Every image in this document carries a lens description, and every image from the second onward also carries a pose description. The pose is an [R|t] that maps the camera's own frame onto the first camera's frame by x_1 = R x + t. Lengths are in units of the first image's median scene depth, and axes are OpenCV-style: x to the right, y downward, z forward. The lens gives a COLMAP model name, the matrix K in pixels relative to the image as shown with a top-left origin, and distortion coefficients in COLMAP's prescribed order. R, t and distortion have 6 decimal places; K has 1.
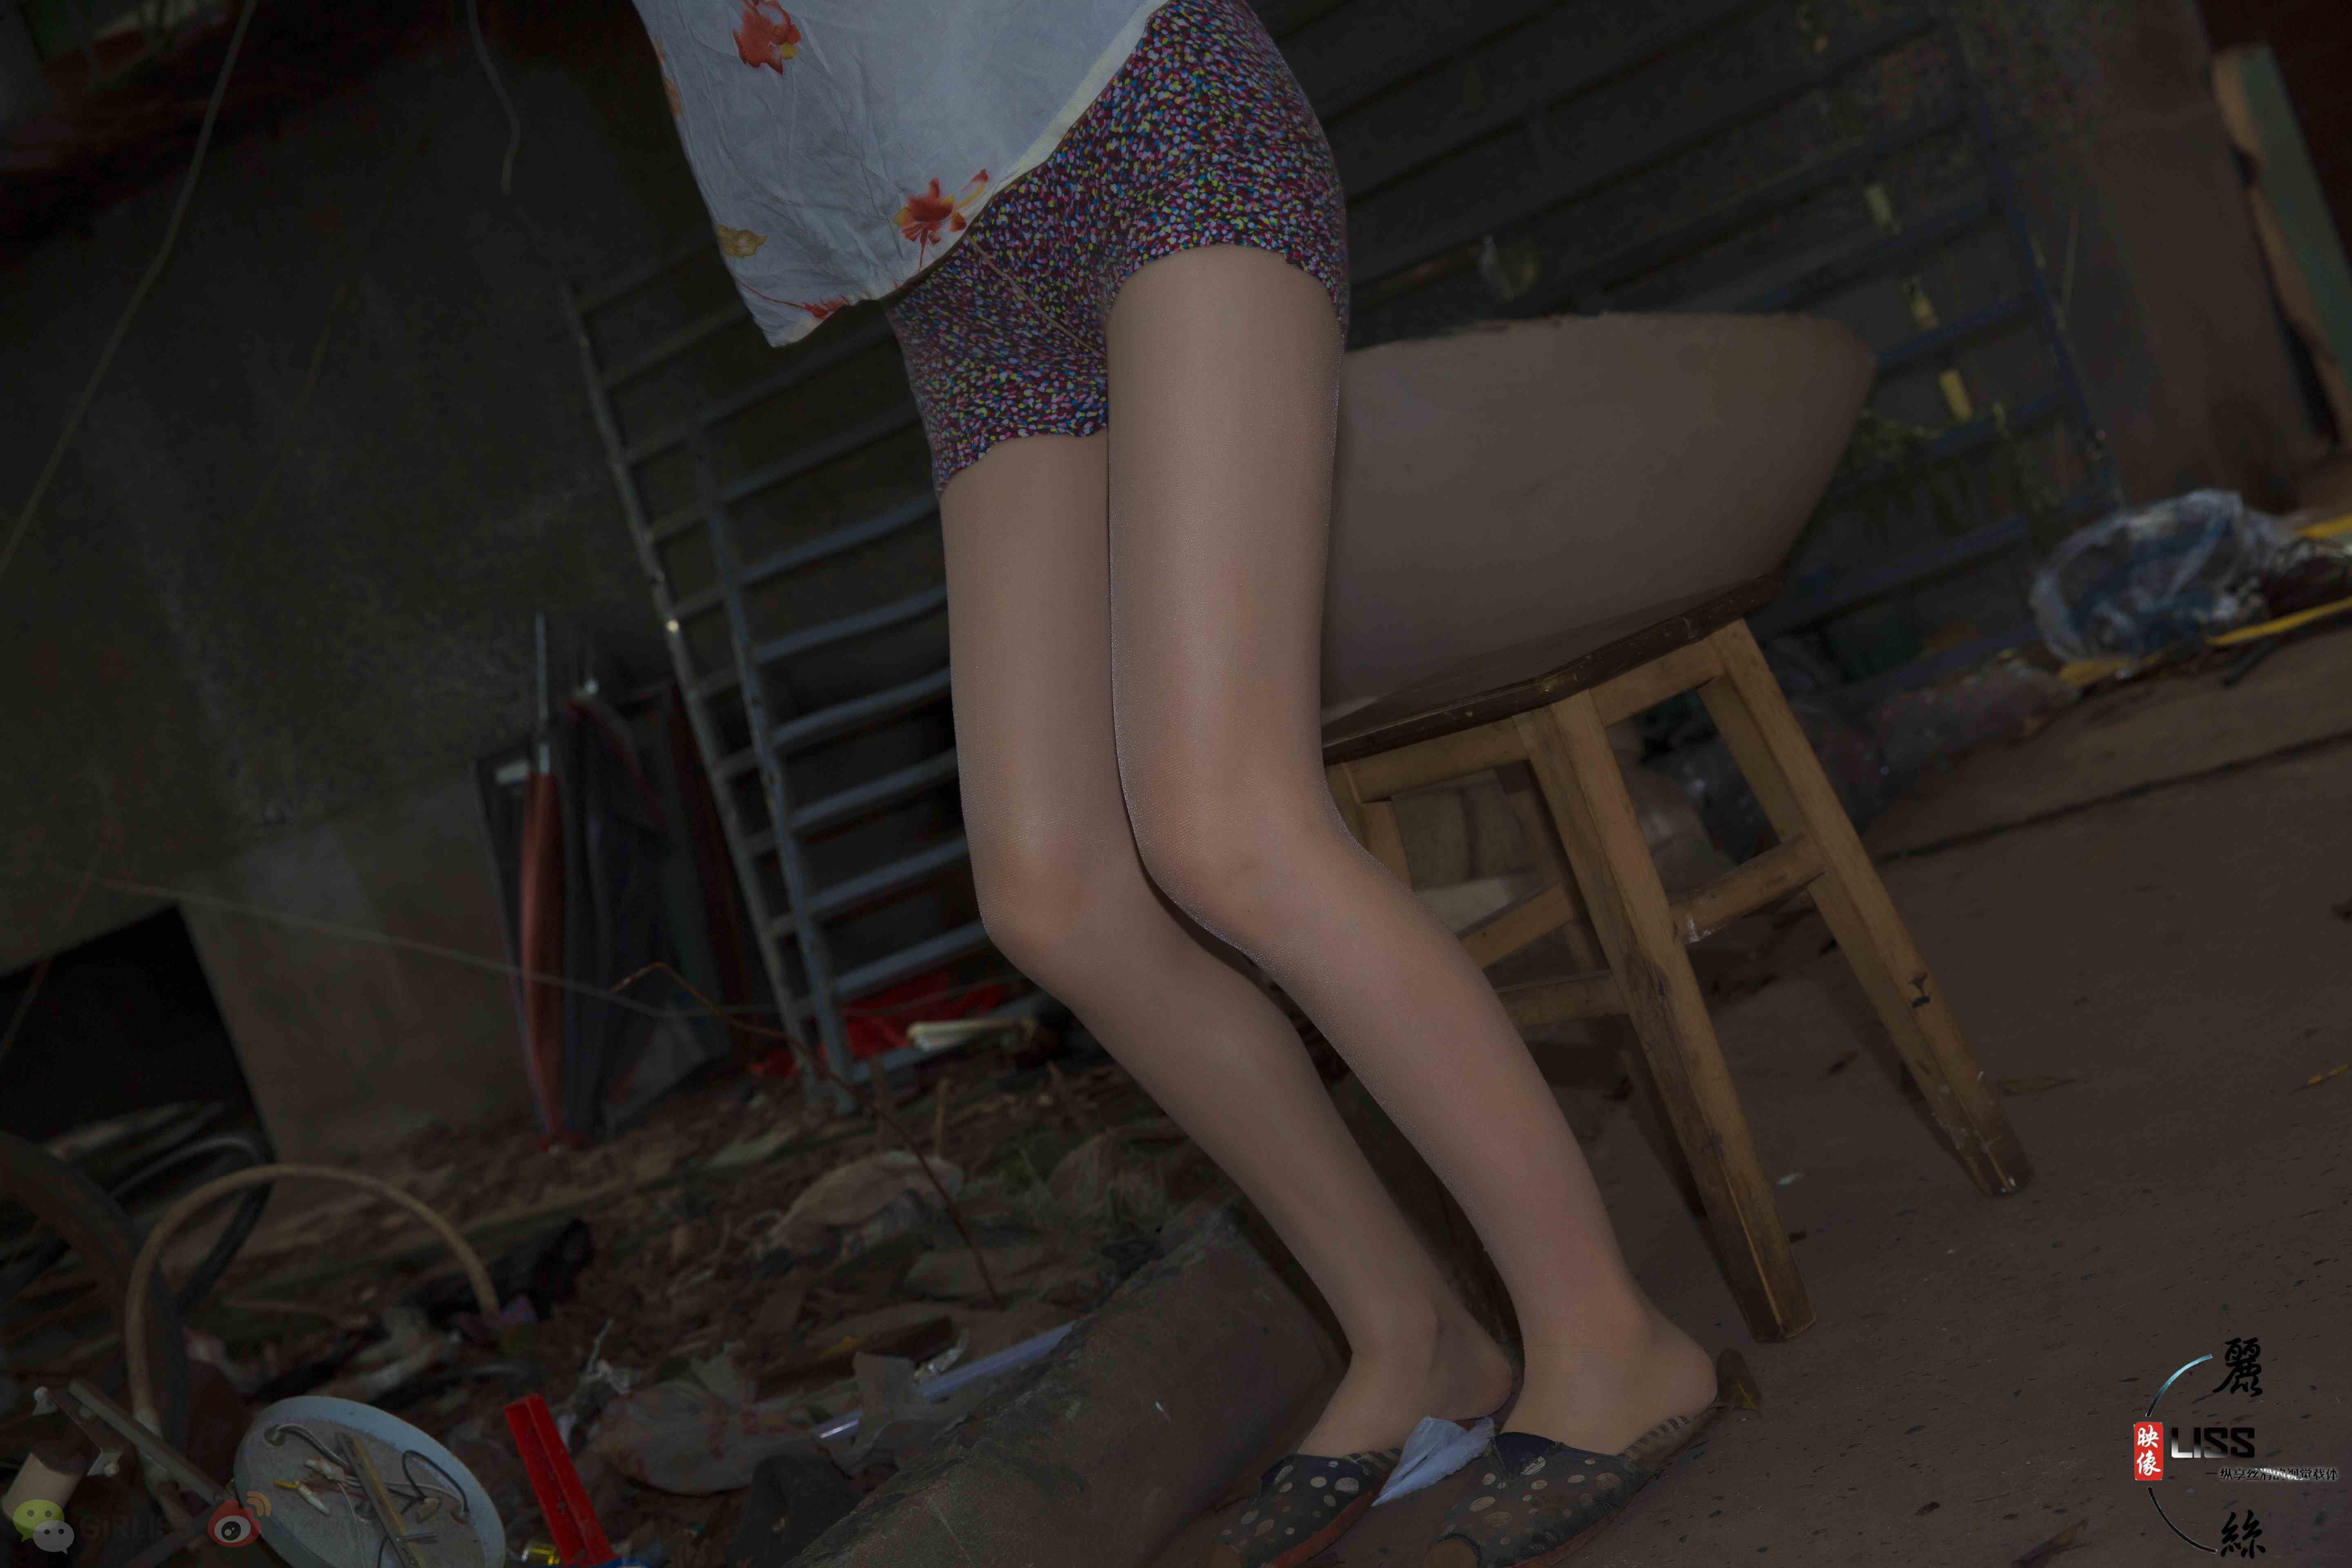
lens RADIAL K [[3173.1, 0, 1168.7], [0, 3173.1, 780.1], [0, 0, 1]] dist [0.072253, 0.083879]
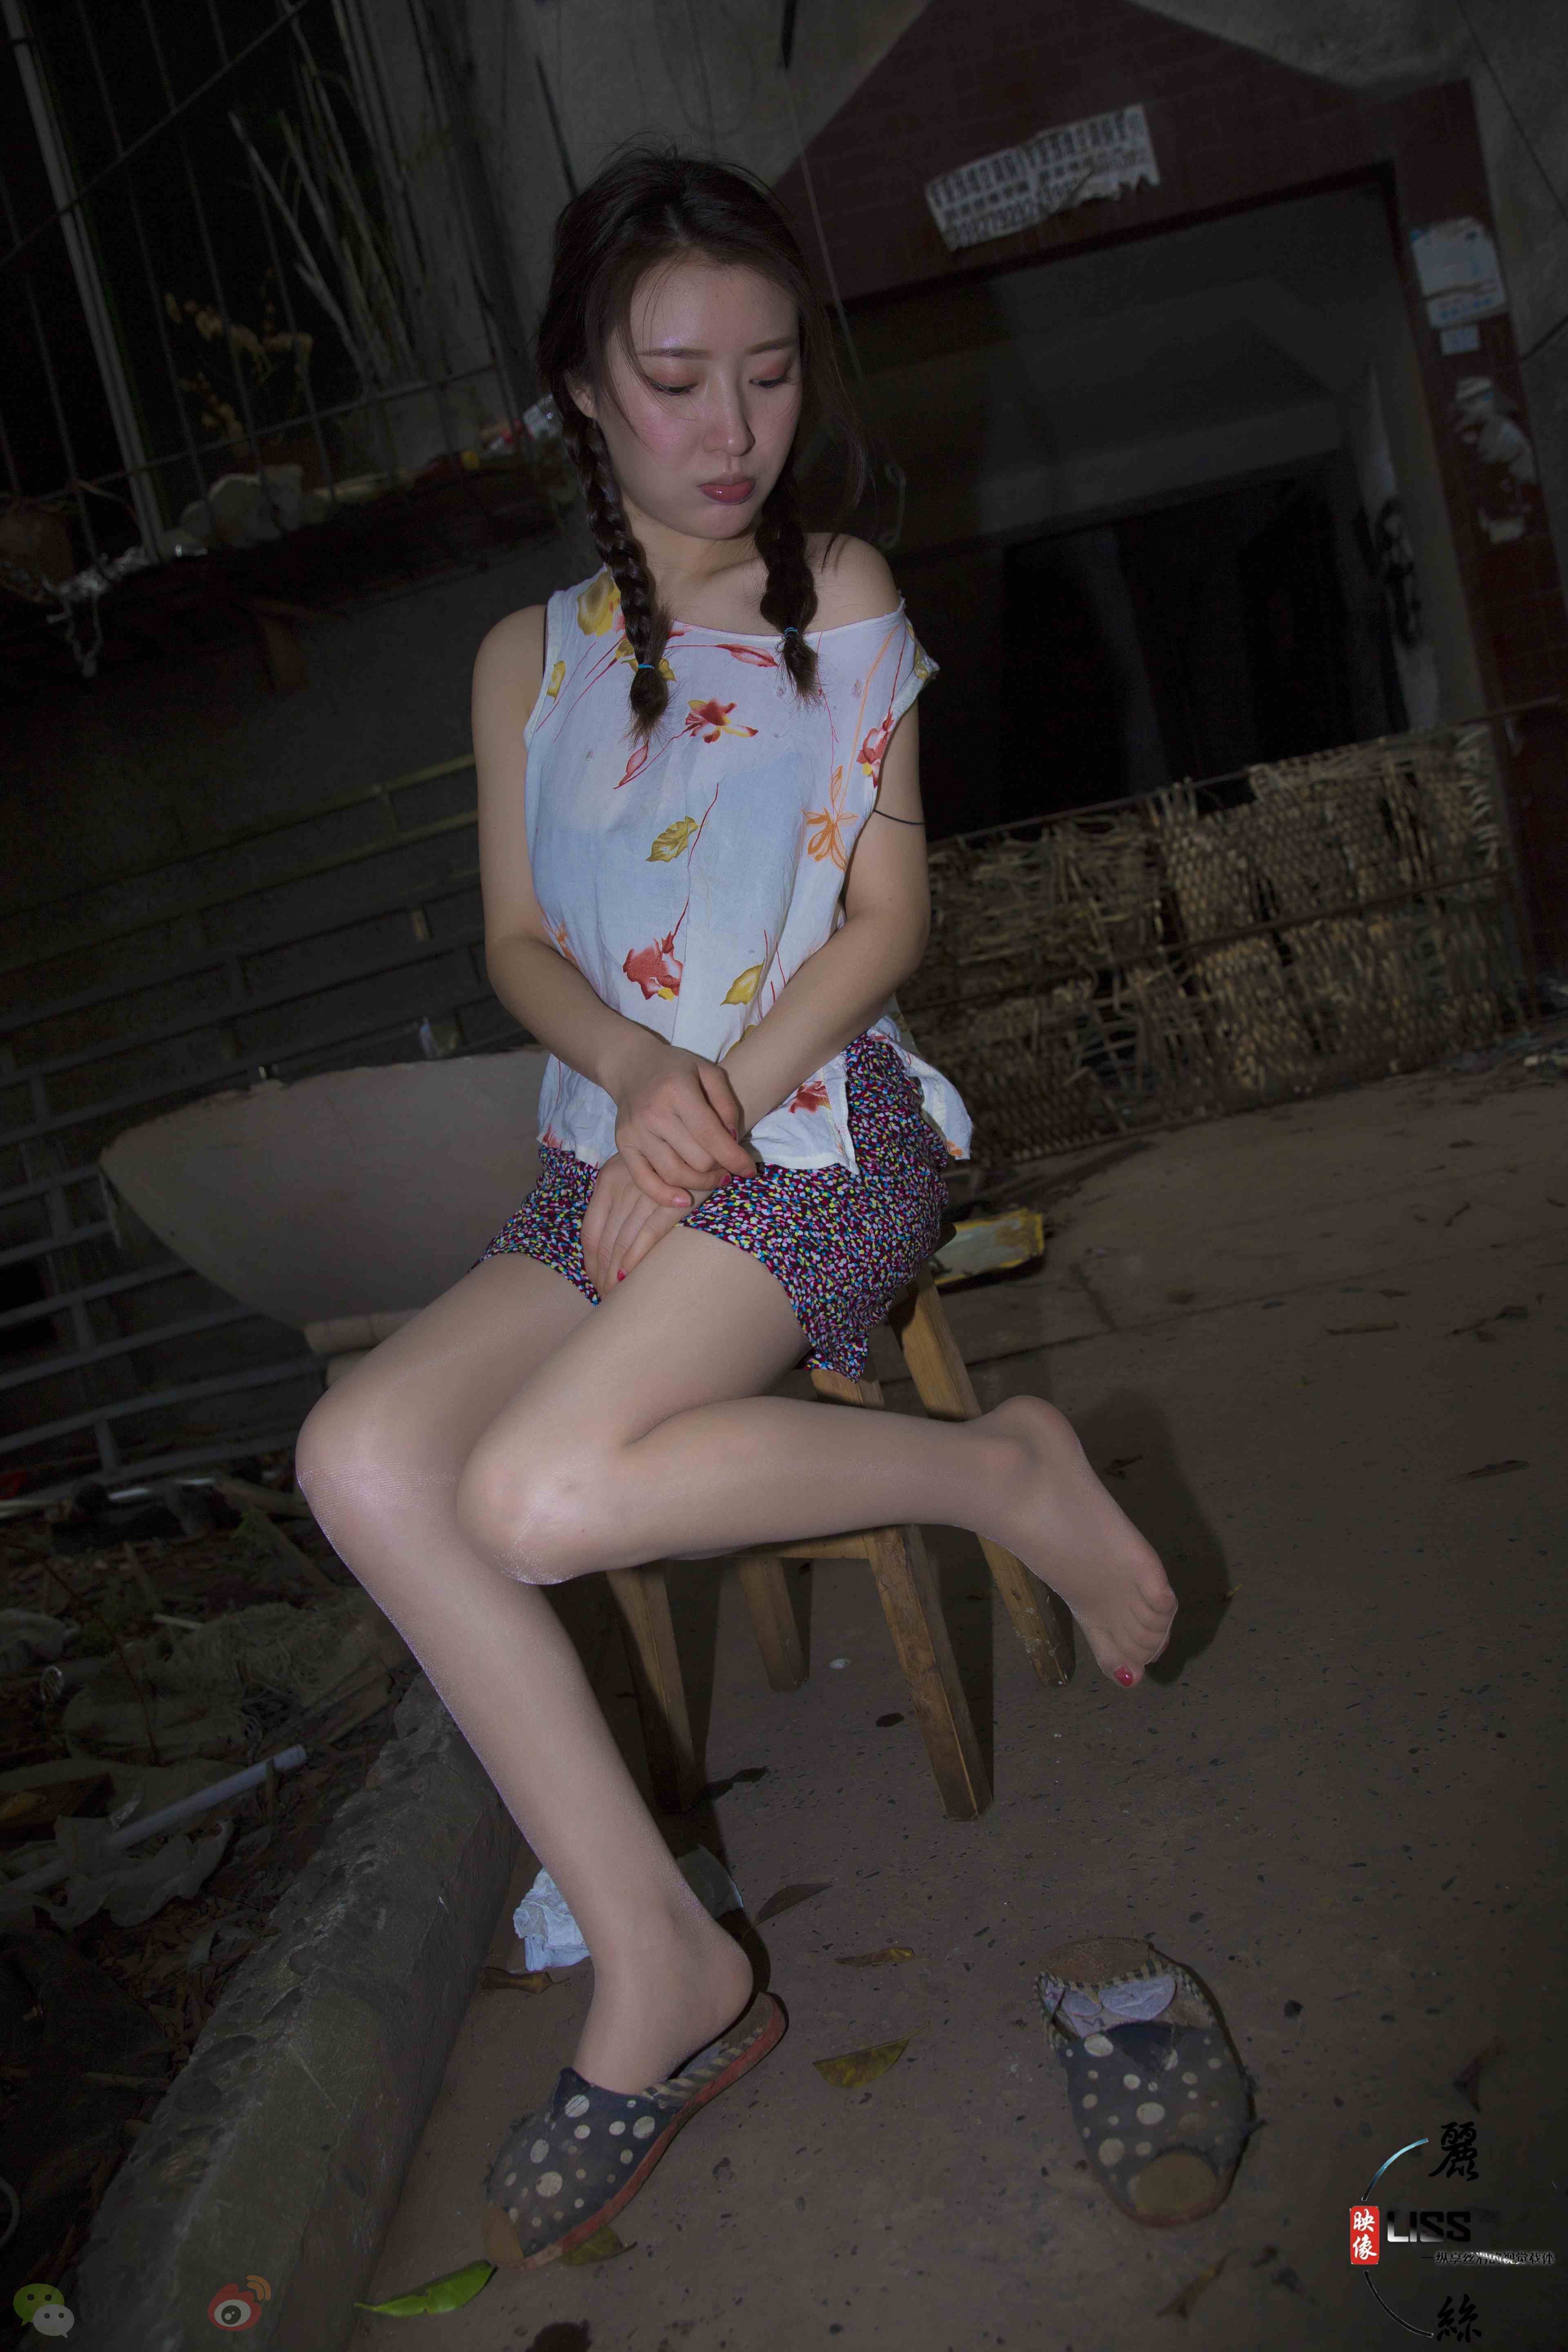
lens RADIAL K [[1582.2, 0, 772.9], [0, 1582.2, 1184.7], [0, 0, 1]] dist [-0.112530, 0.083545]
pose [[0.893534, 0.098494, 0.438060, -0.077735], [-0.050048, 0.991411, -0.120827, 0.001479], [-0.446198, 0.086039, 0.890789, 0.204501]]
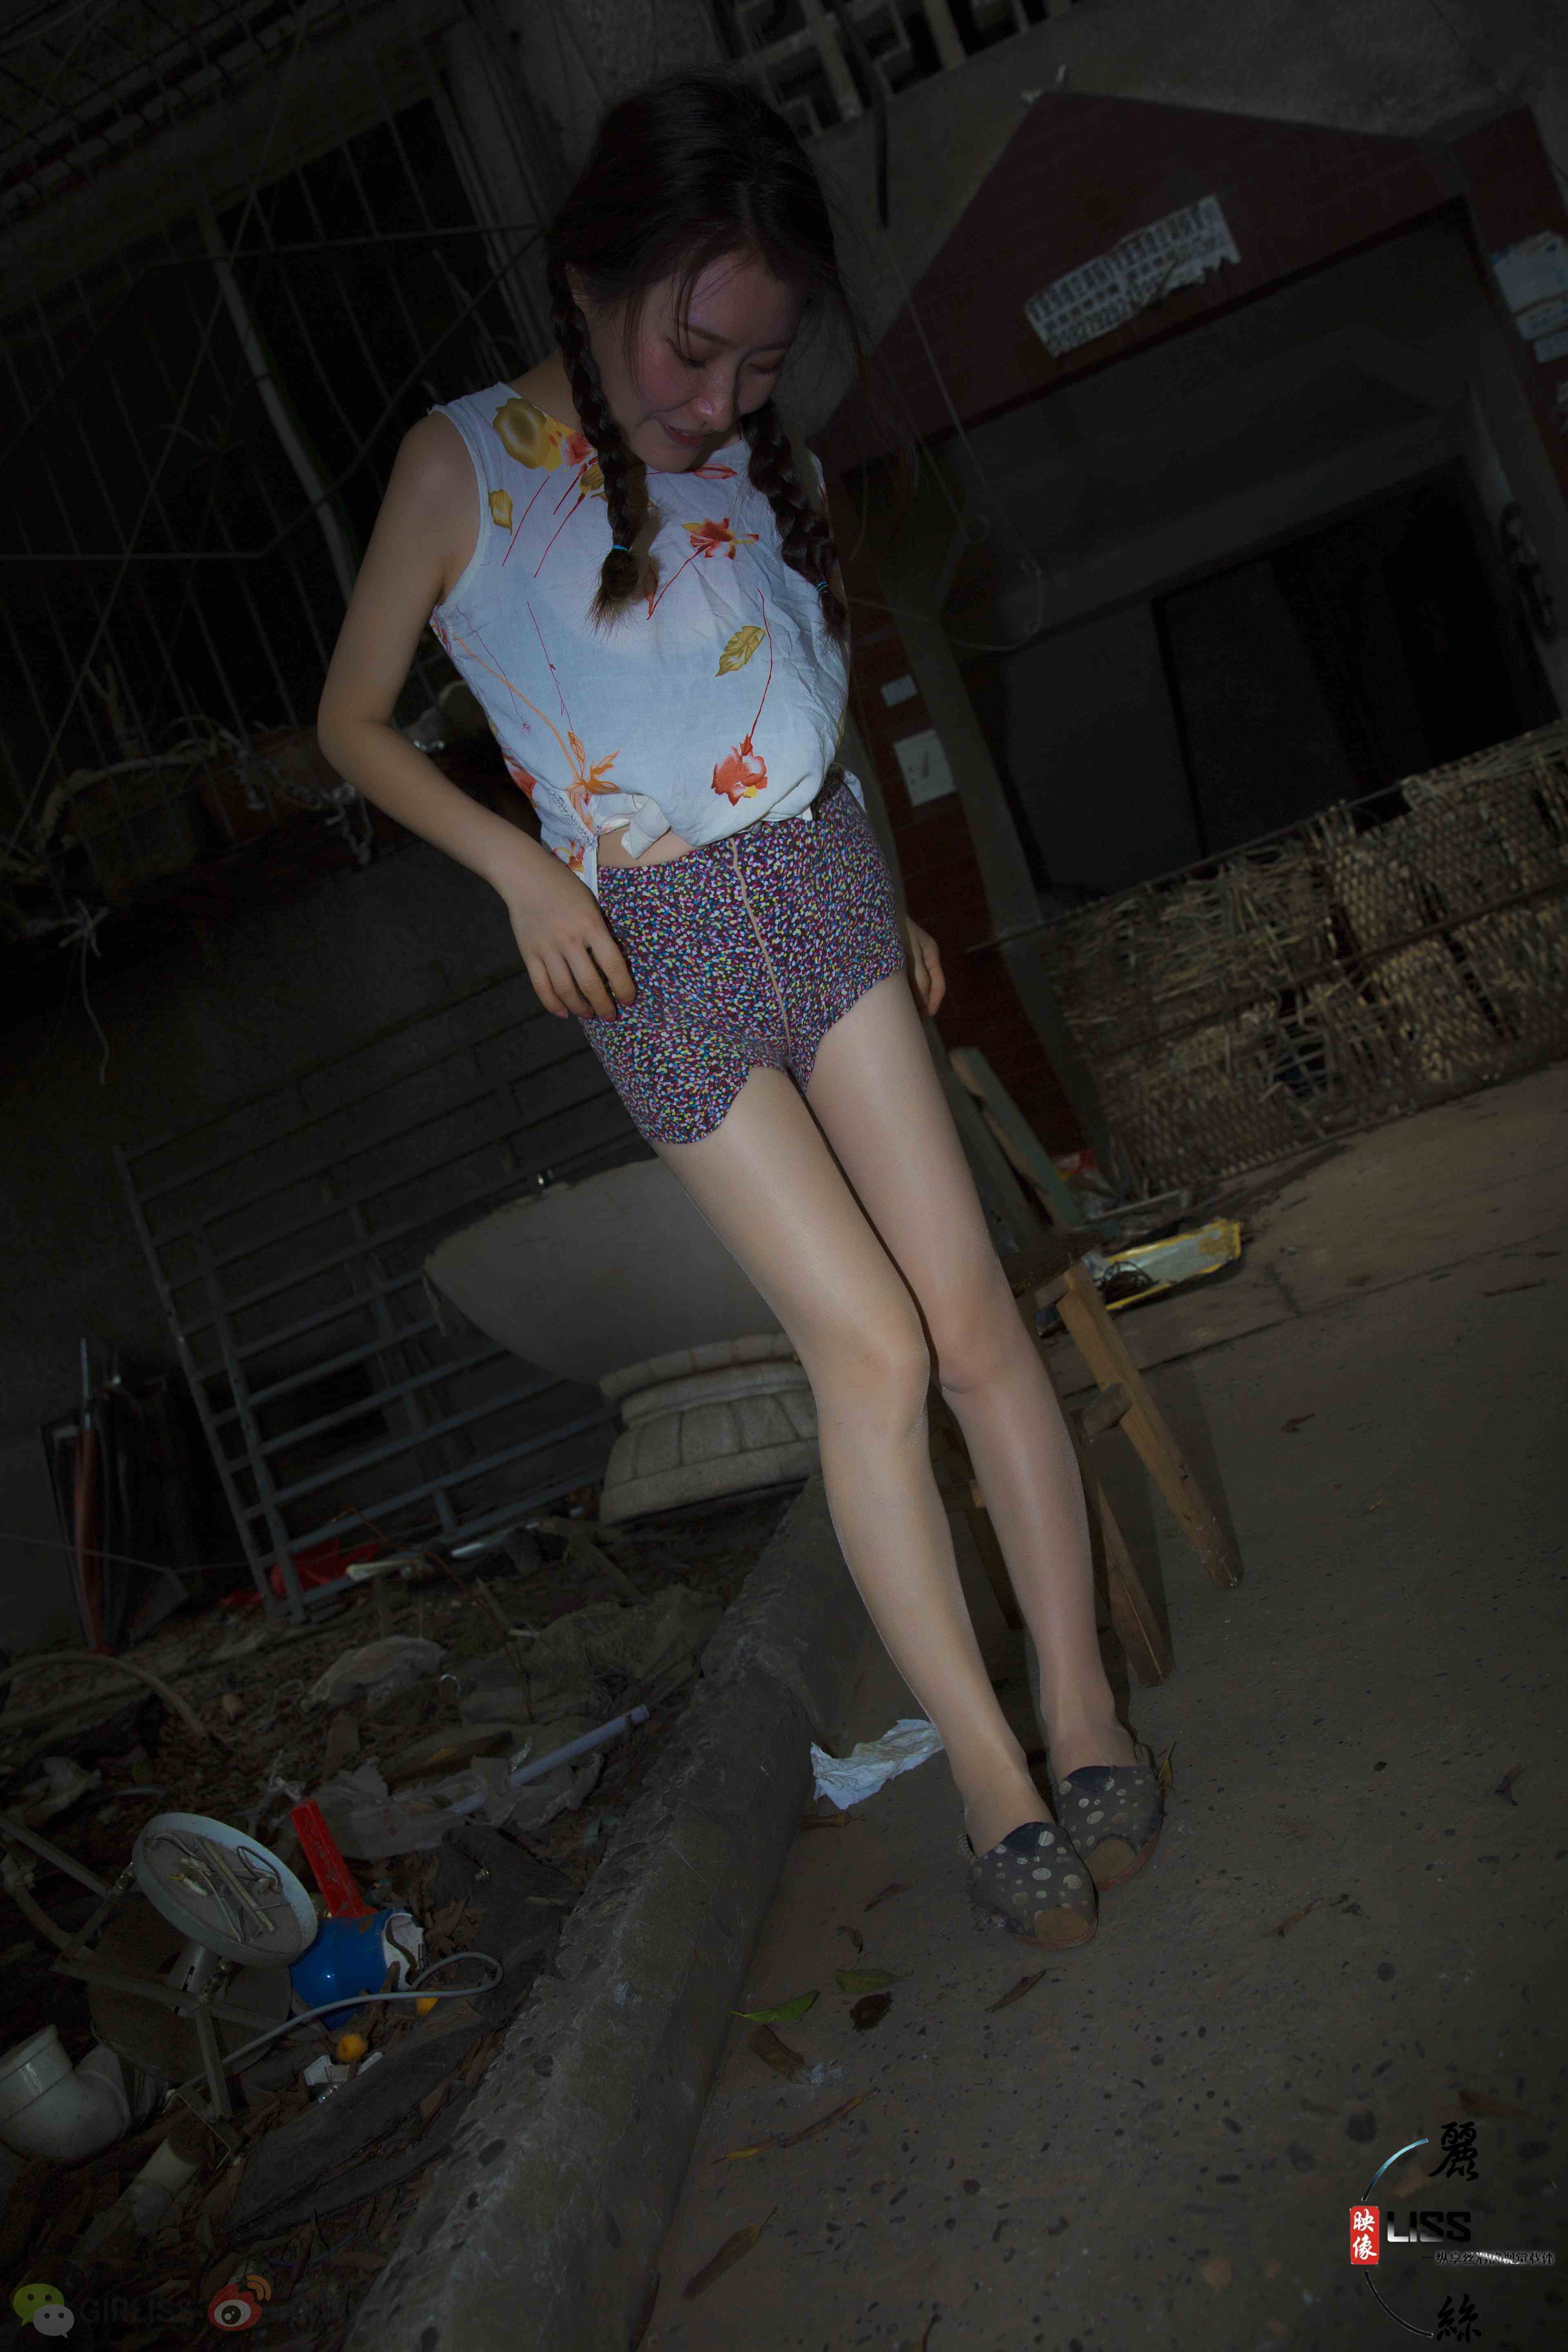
lens RADIAL K [[1582.2, 0, 772.9], [0, 1582.2, 1184.7], [0, 0, 1]] dist [-0.112530, 0.083545]
pose [[0.956701, 0.004750, 0.291033, -0.104451], [0.043244, 0.986451, -0.158254, 0.017592], [-0.287841, 0.163987, 0.943534, 0.112289]]
